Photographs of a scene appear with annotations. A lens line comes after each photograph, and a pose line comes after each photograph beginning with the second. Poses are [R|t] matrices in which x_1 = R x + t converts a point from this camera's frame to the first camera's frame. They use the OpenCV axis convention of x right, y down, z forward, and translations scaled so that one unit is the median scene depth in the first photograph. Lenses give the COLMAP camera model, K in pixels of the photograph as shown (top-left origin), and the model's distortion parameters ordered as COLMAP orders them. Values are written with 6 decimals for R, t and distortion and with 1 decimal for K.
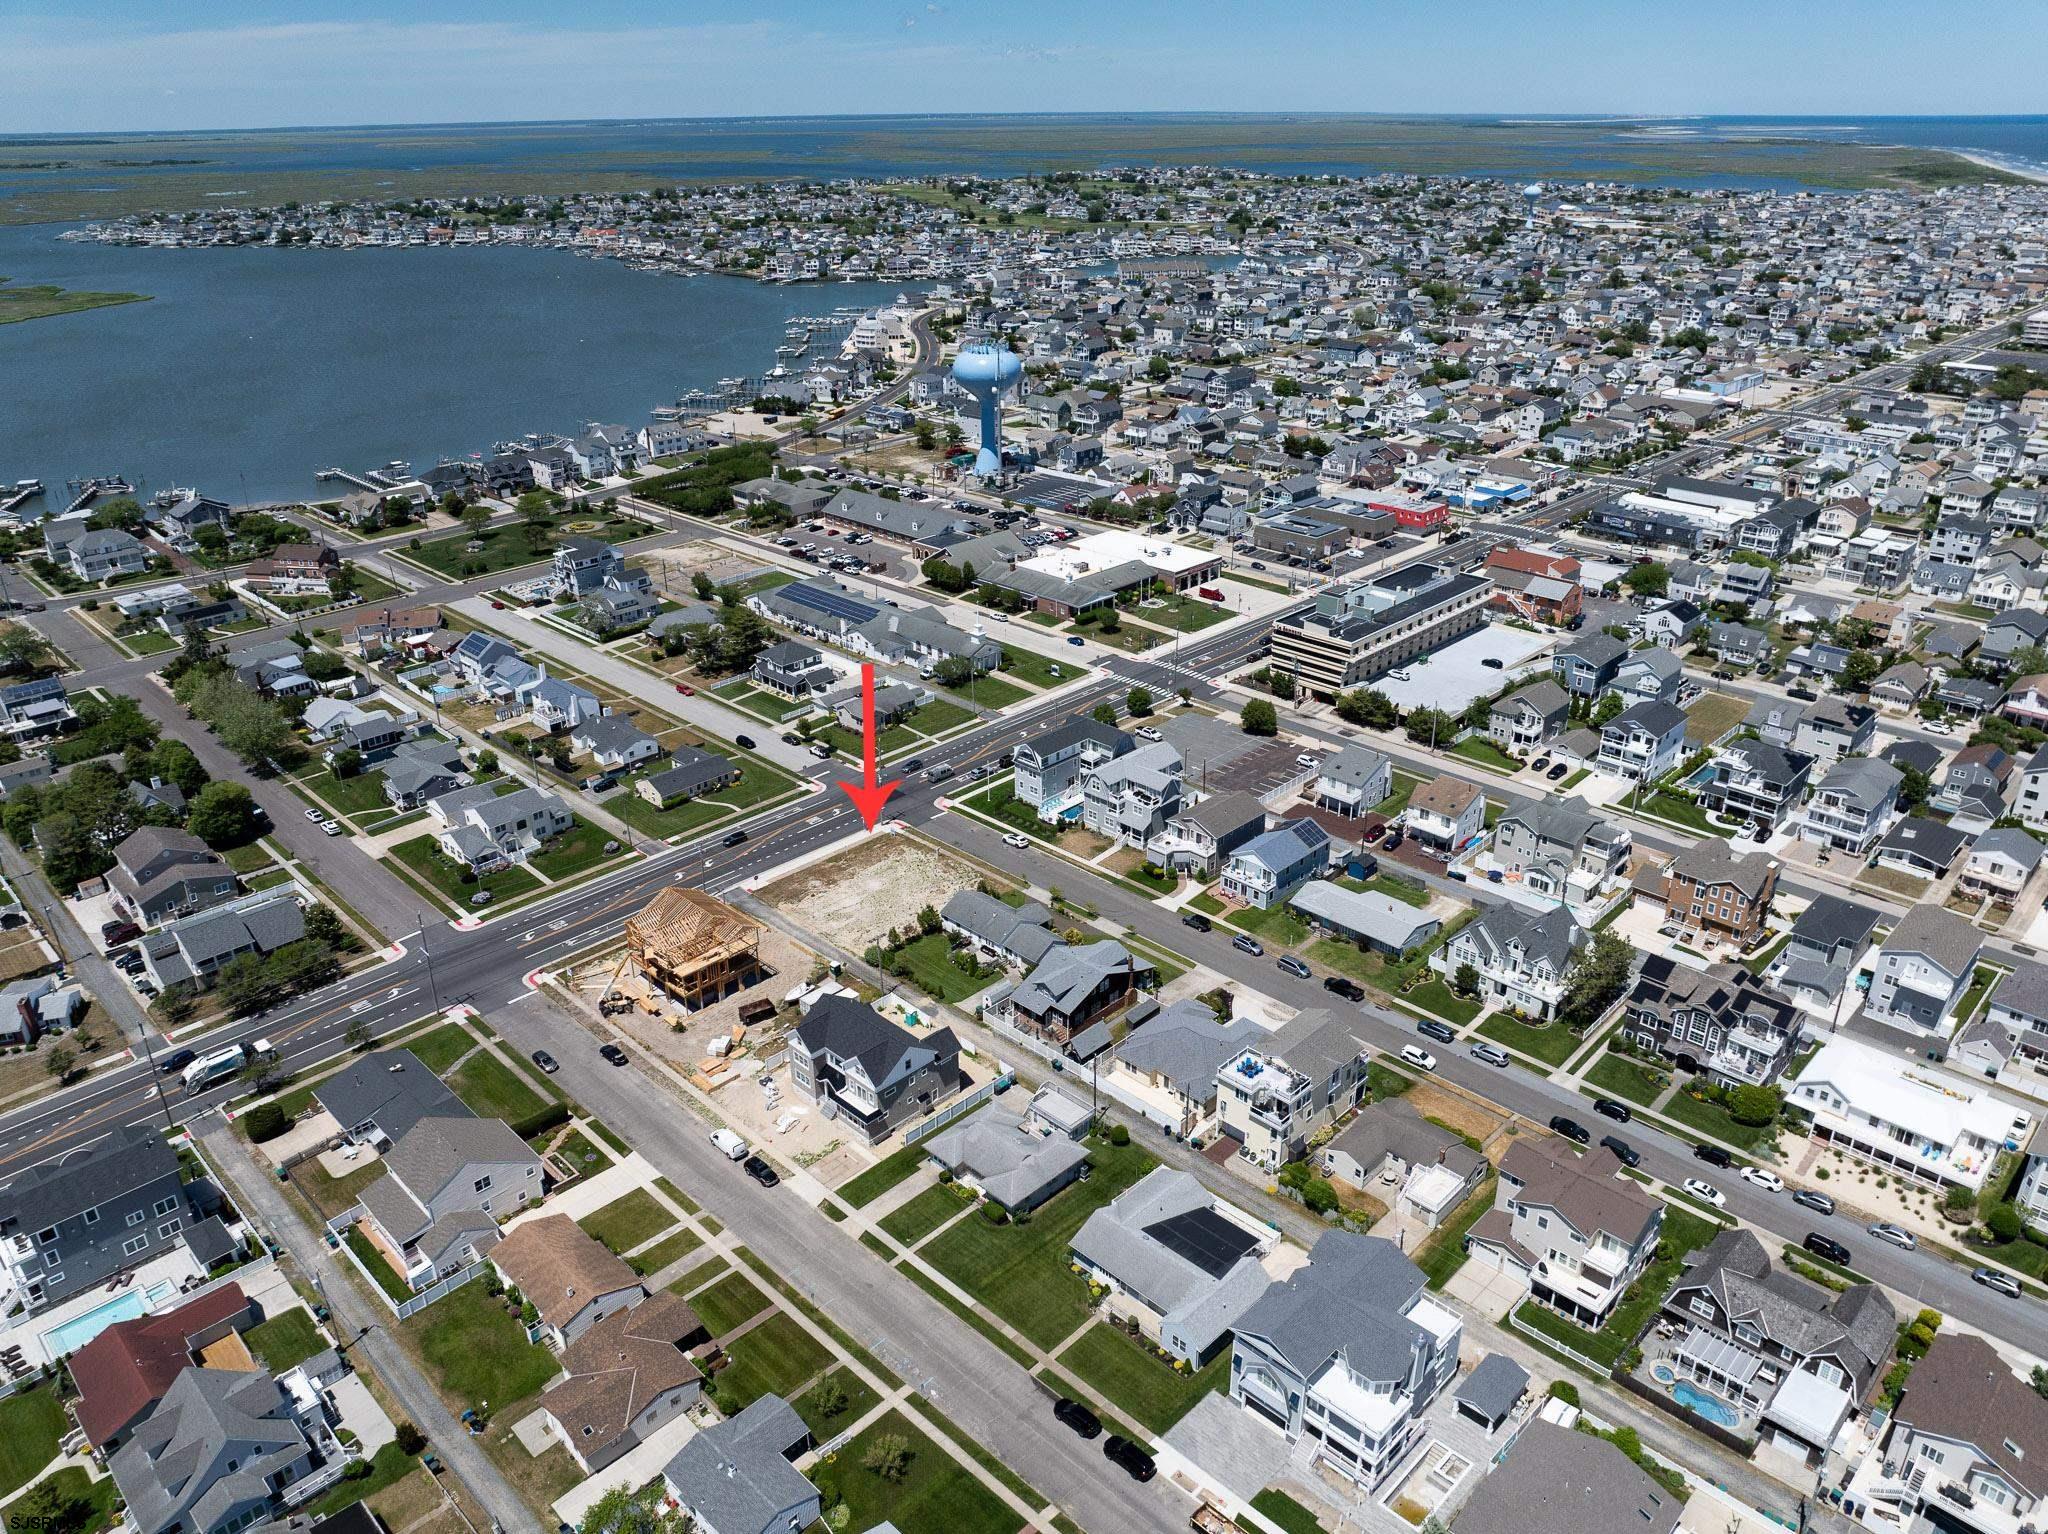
lens RADIAL K [[1441.8, 0, 1031.3], [0, 1441.8, 764.6], [0, 0, 1]] dist [-0.027944, -0.019507]
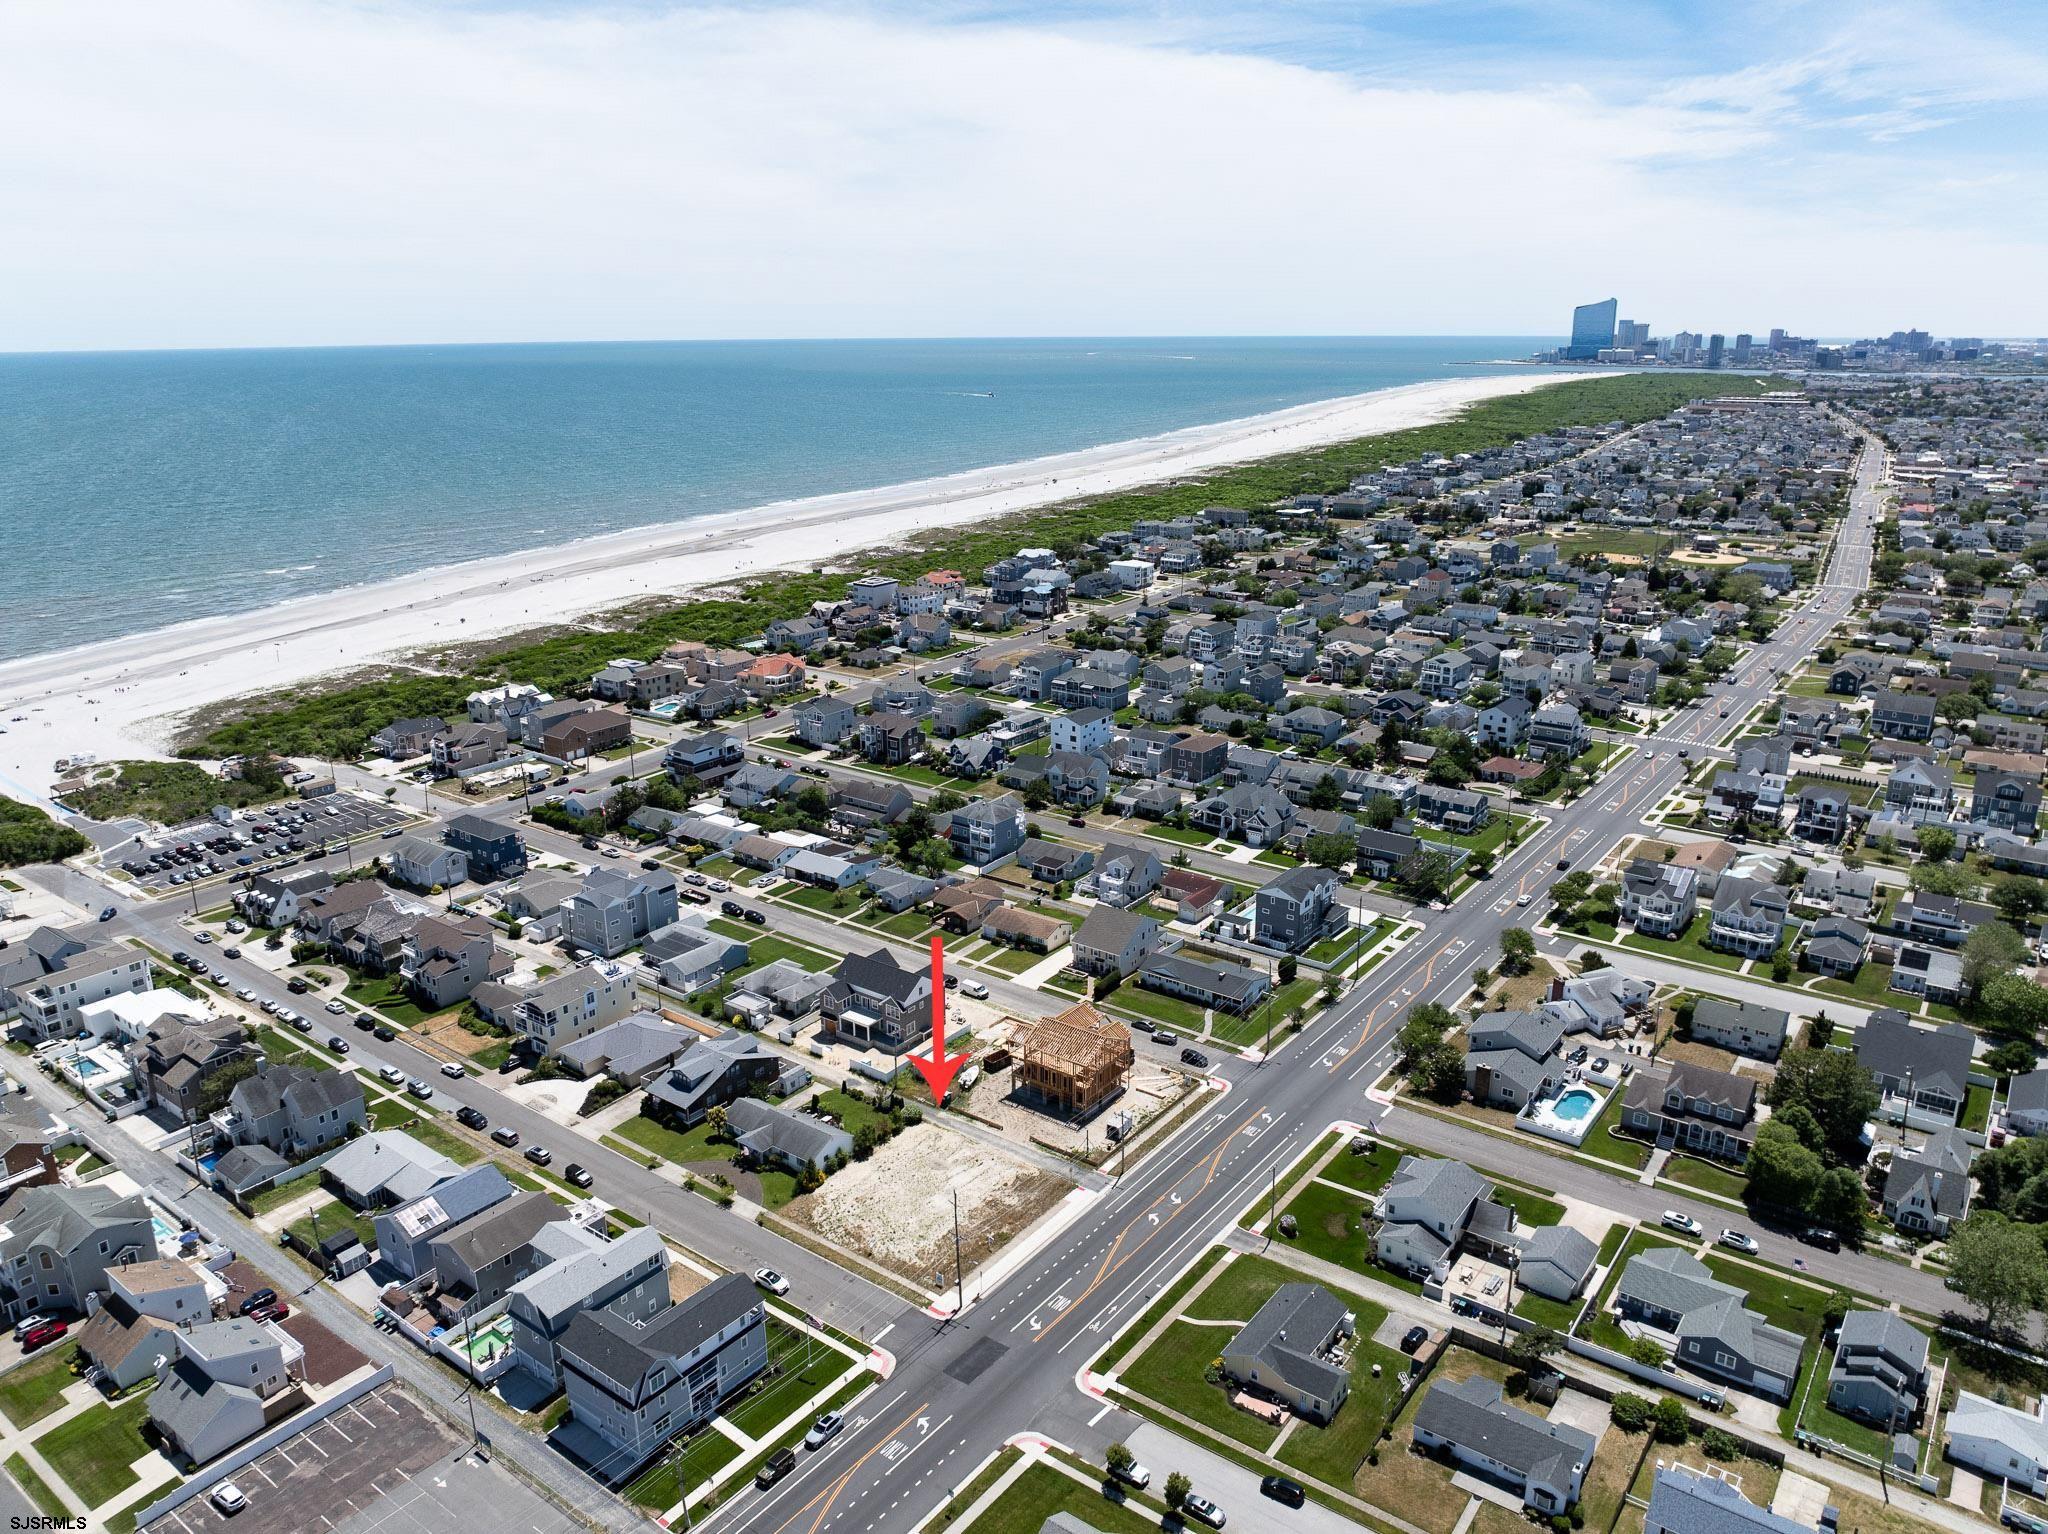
lens RADIAL K [[1441.8, 0, 1031.3], [0, 1441.8, 764.6], [0, 0, 1]] dist [-0.027944, -0.019507]
pose [[-0.990350, 0.054350, -0.127490, -0.054887], [-0.043864, 0.749690, 0.660334, -0.549519], [0.131467, 0.659554, -0.740071, 1.187776]]
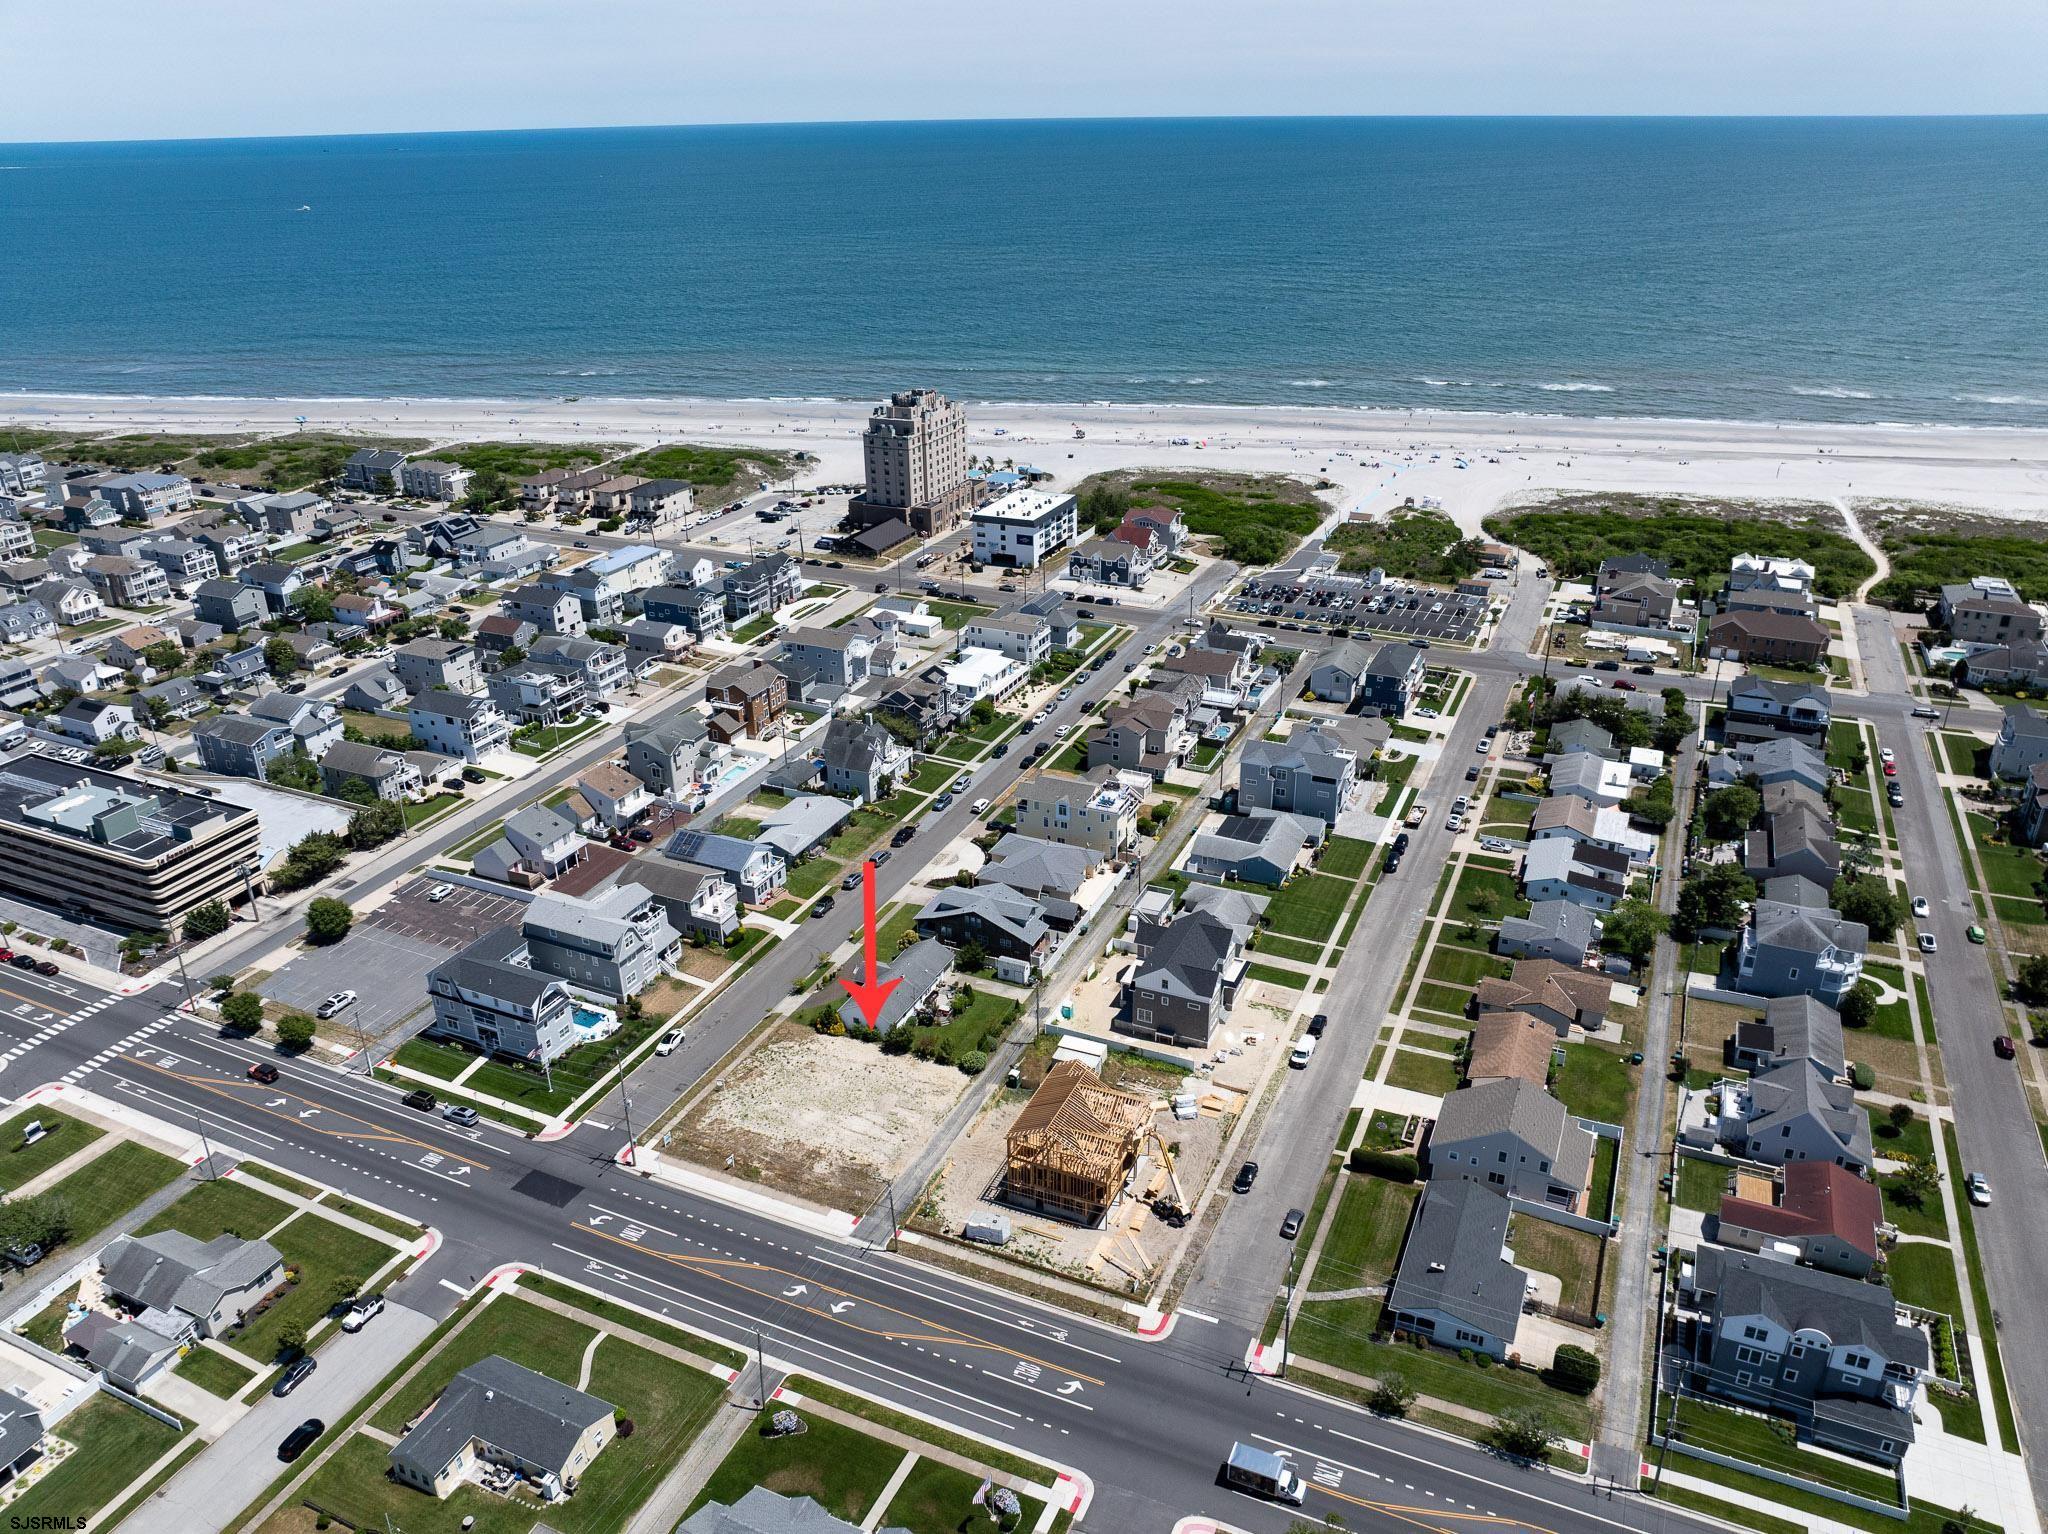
lens RADIAL K [[1441.8, 0, 1031.3], [0, 1441.8, 764.6], [0, 0, 1]] dist [-0.027944, -0.019507]
pose [[-0.345342, -0.377175, 0.859347, -0.607841], [0.406503, 0.765206, 0.499215, -0.328140], [-0.845869, 0.521727, -0.110935, 0.715580]]
